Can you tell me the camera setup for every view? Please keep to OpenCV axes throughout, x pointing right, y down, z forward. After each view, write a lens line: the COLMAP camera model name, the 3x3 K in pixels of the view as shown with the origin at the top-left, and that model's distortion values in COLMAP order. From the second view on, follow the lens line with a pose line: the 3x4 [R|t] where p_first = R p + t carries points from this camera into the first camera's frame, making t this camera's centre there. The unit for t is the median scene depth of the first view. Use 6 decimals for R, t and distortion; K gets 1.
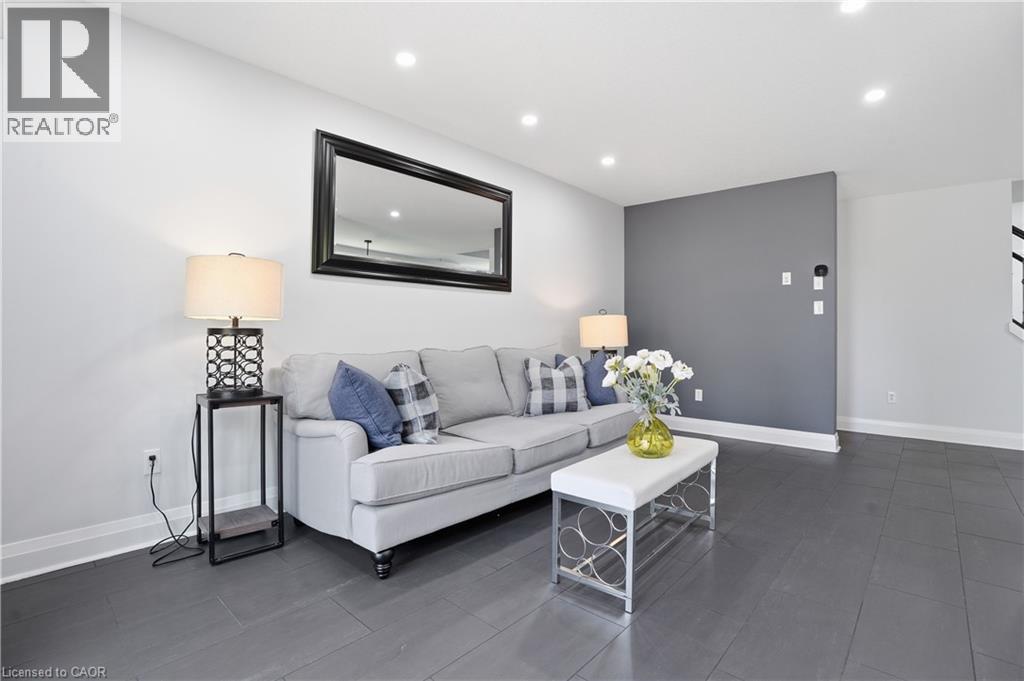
lens RADIAL K [[472.4, 0, 511.4], [0, 472.4, 332.9], [0, 0, 1]] dist [-0.075315, 0.000034]
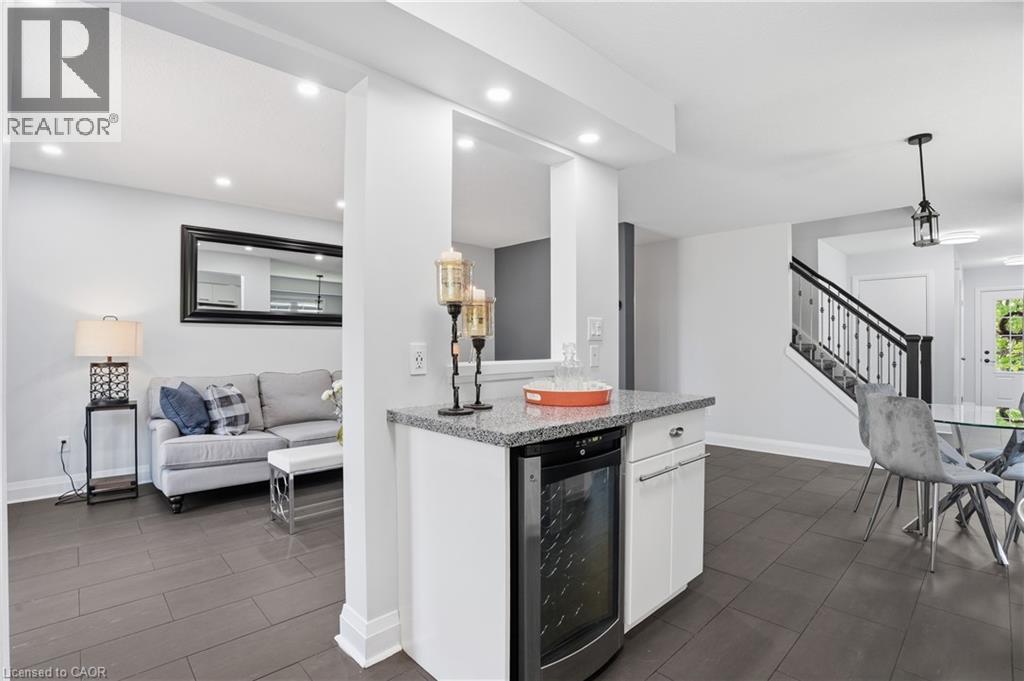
lens RADIAL K [[481.7, 0, 516.6], [0, 481.7, 344.1], [0, 0, 1]] dist [-0.051093, 0.000485]
pose [[0.997064, -0.005386, -0.076381, 0.942814], [0.005339, 0.999985, -0.000814, -0.064368], [0.076384, 0.000404, 0.997078, -0.516454]]
